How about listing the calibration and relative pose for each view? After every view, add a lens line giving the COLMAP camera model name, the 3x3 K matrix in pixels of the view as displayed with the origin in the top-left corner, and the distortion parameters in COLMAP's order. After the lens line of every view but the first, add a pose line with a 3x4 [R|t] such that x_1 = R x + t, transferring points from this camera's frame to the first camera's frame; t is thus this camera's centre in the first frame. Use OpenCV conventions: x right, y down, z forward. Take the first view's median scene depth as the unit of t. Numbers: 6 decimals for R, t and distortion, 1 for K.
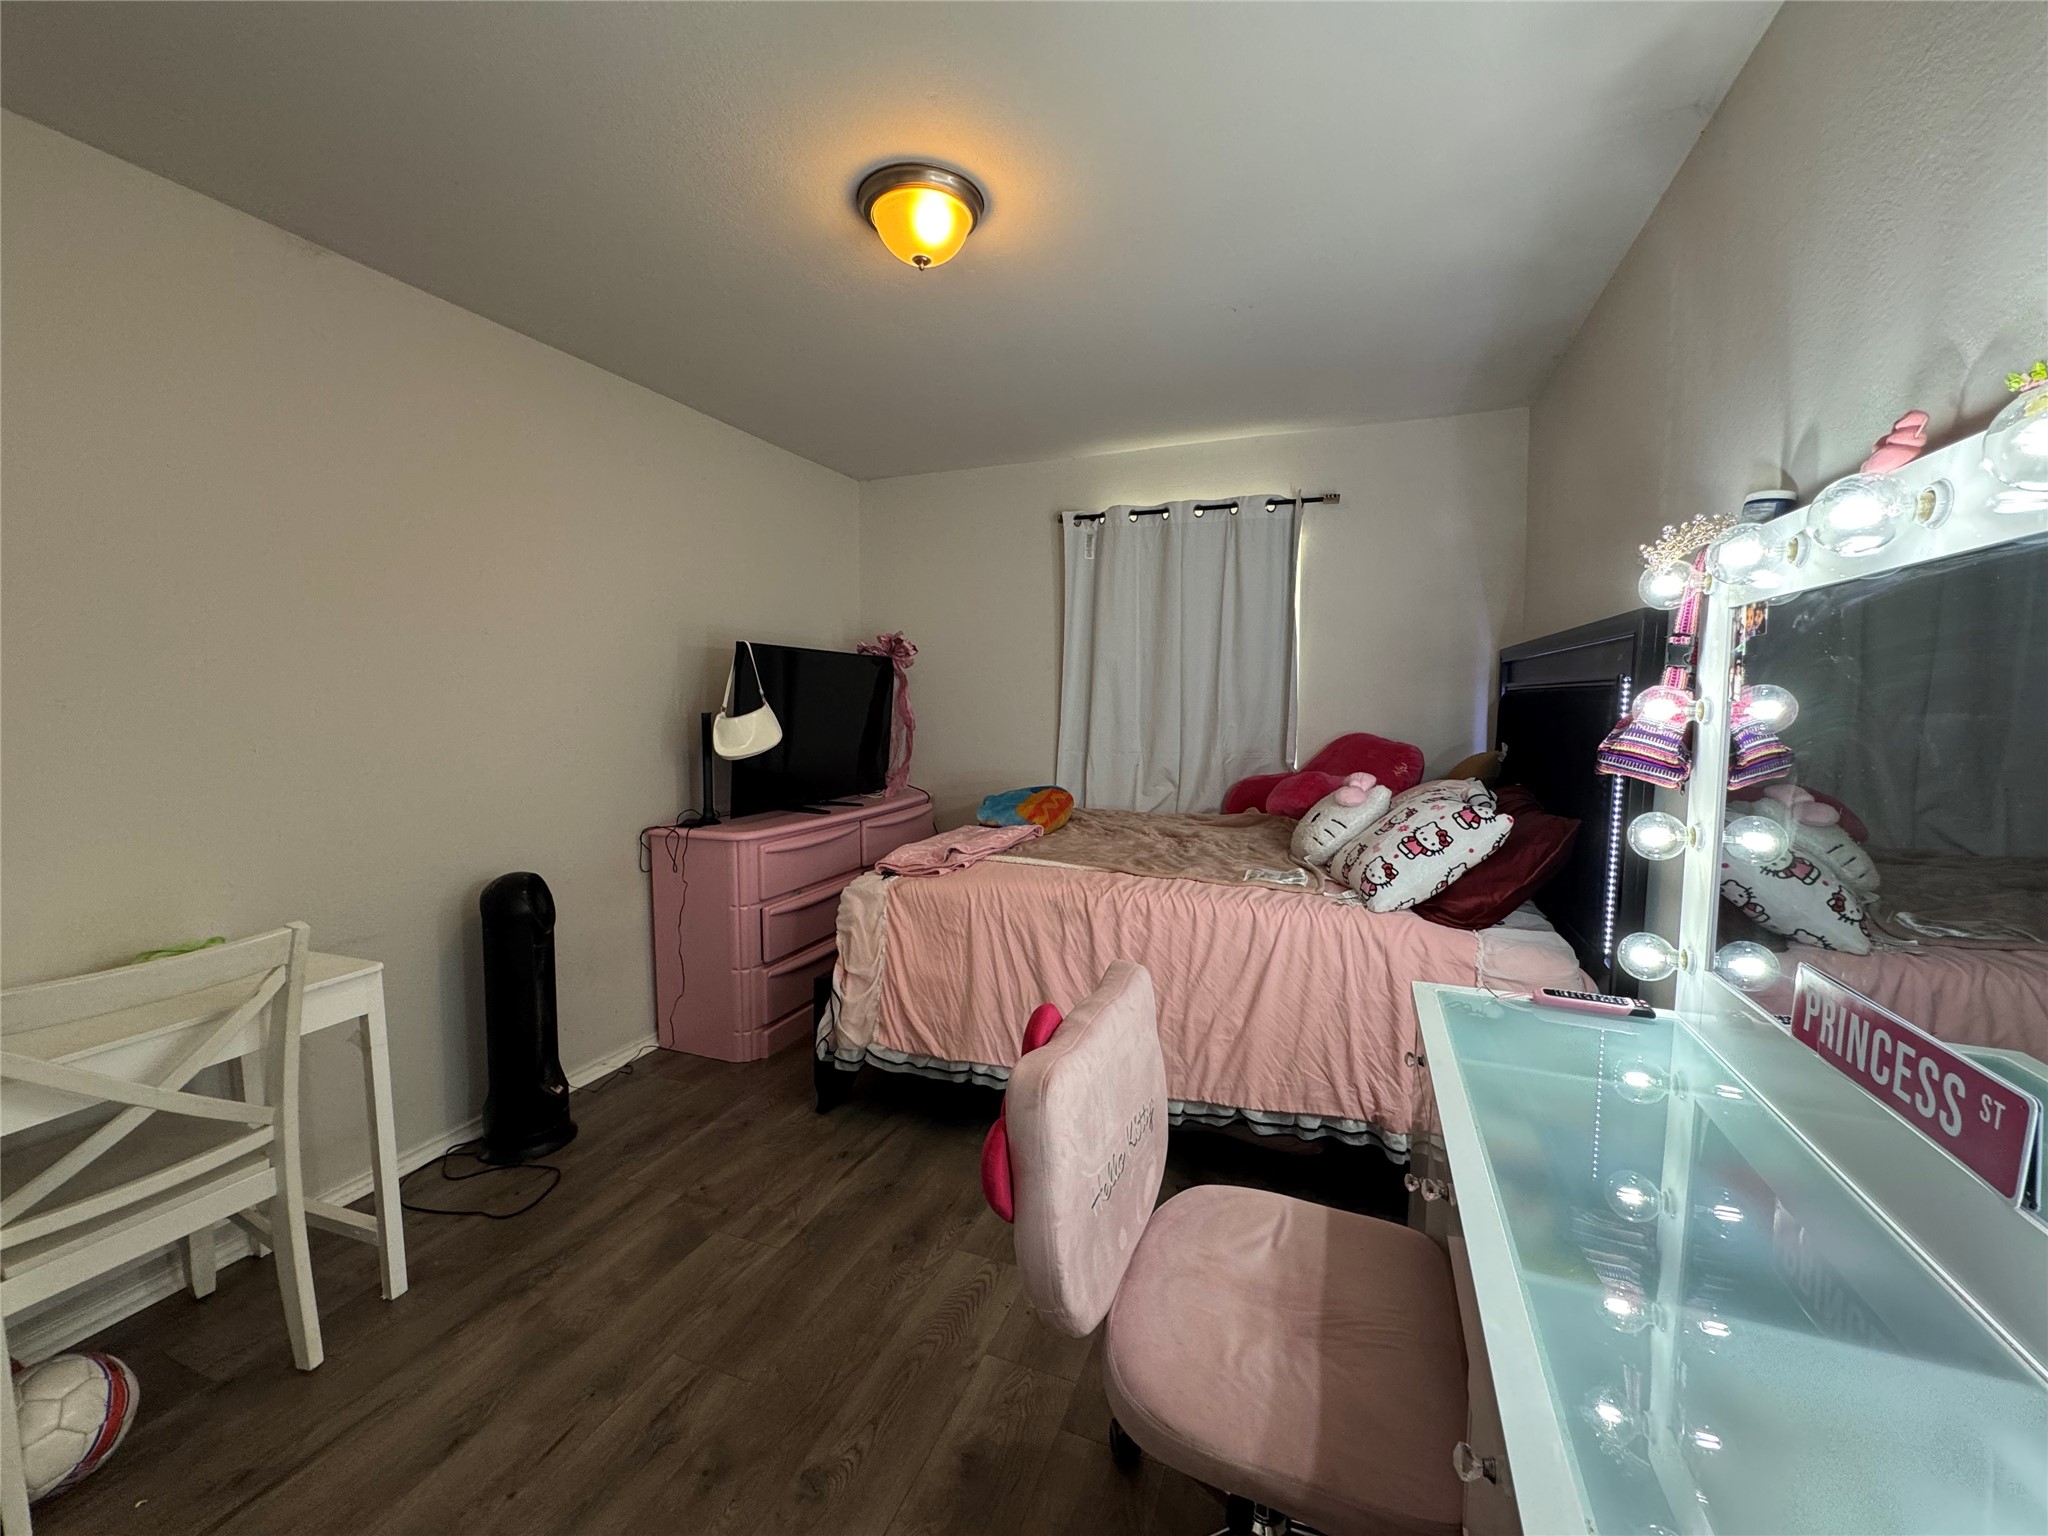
lens RADIAL K [[815.6, 0, 1025.6], [0, 815.6, 766.4], [0, 0, 1]] dist [-0.002932, -0.000019]
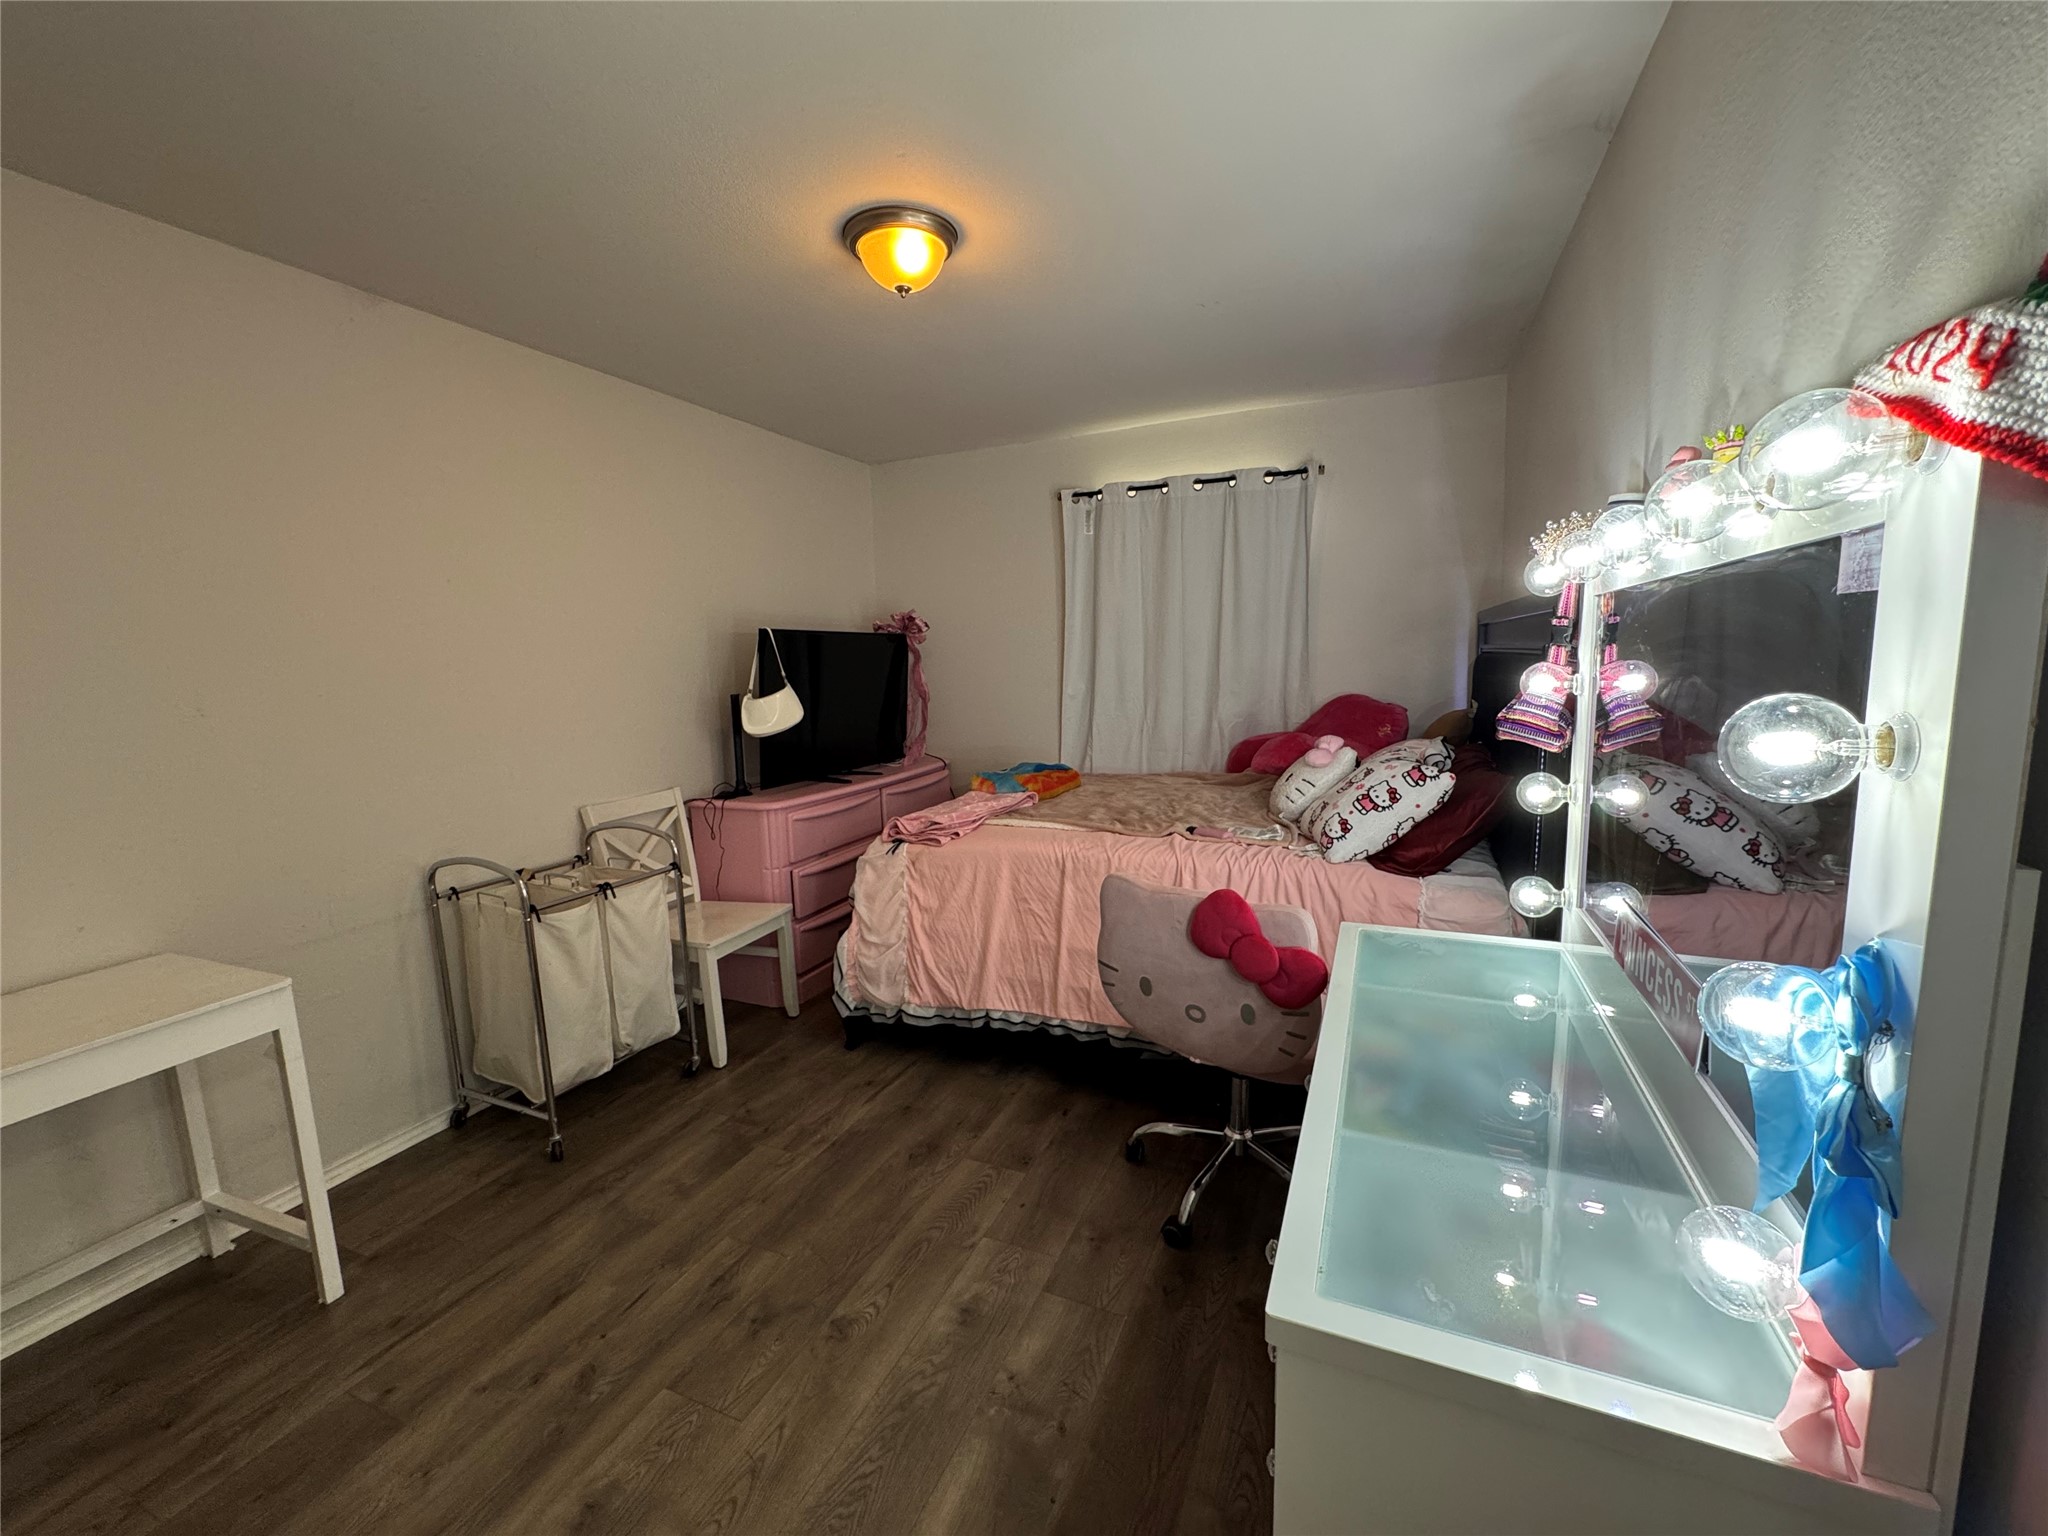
lens RADIAL K [[815.6, 0, 1023.1], [0, 815.6, 767.2], [0, 0, 1]] dist [-0.002932, -0.000019]
pose [[0.998746, -0.023974, -0.043957, 0.065902], [0.026173, 0.998398, 0.050160, -0.020348], [0.042684, -0.051248, 0.997773, -0.130877]]
